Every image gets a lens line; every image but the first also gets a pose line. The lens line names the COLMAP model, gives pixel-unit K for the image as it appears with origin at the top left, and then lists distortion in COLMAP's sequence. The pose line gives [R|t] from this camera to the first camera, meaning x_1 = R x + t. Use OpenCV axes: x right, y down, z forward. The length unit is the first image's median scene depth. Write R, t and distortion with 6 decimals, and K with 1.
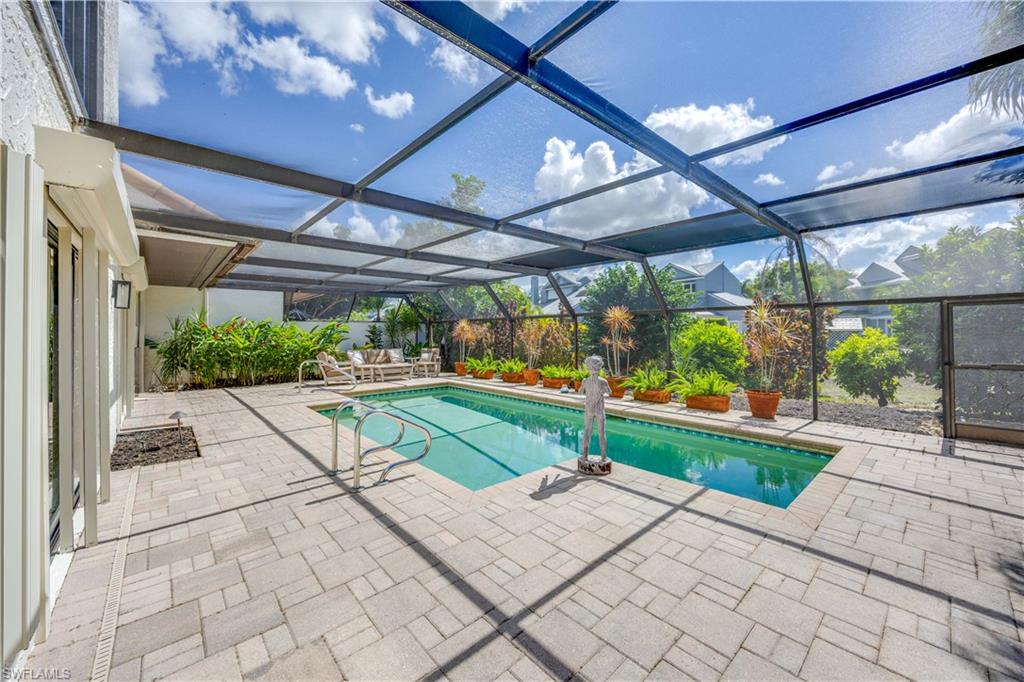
lens RADIAL K [[390.2, 0, 515.5], [0, 390.2, 337.6], [0, 0, 1]] dist [-0.000042, -0.000007]
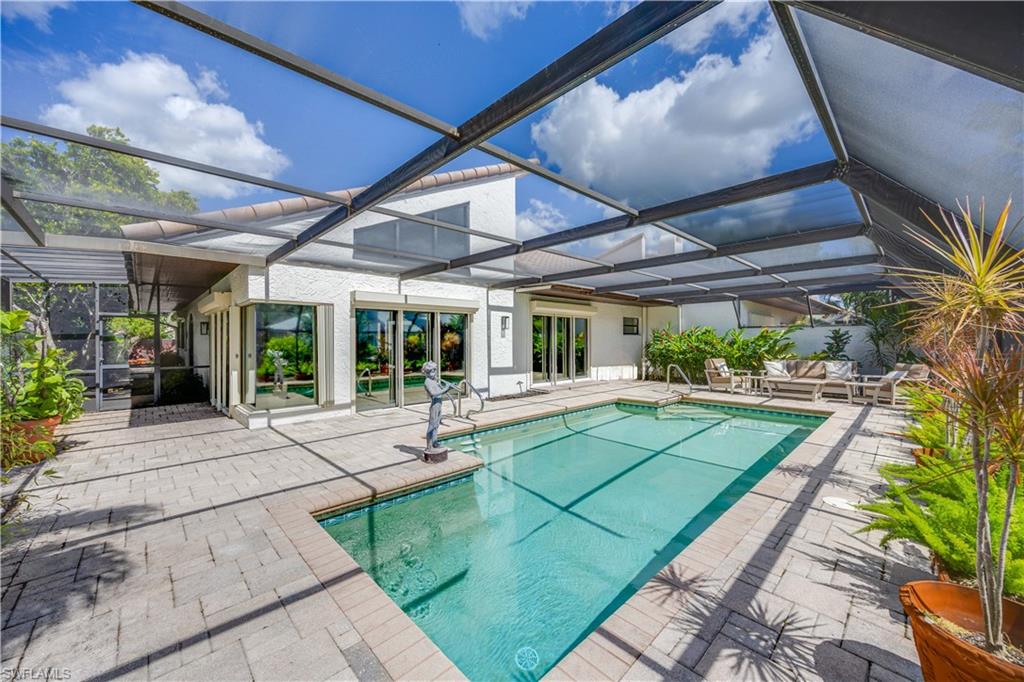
lens RADIAL K [[390.2, 0, 515.5], [0, 390.2, 337.6], [0, 0, 1]] dist [-0.000042, -0.000007]
pose [[0.032755, -0.007475, -0.999435, 1.654922], [-0.007889, 0.999939, -0.007737, -0.016563], [0.999432, 0.008138, 0.032694, 1.432991]]
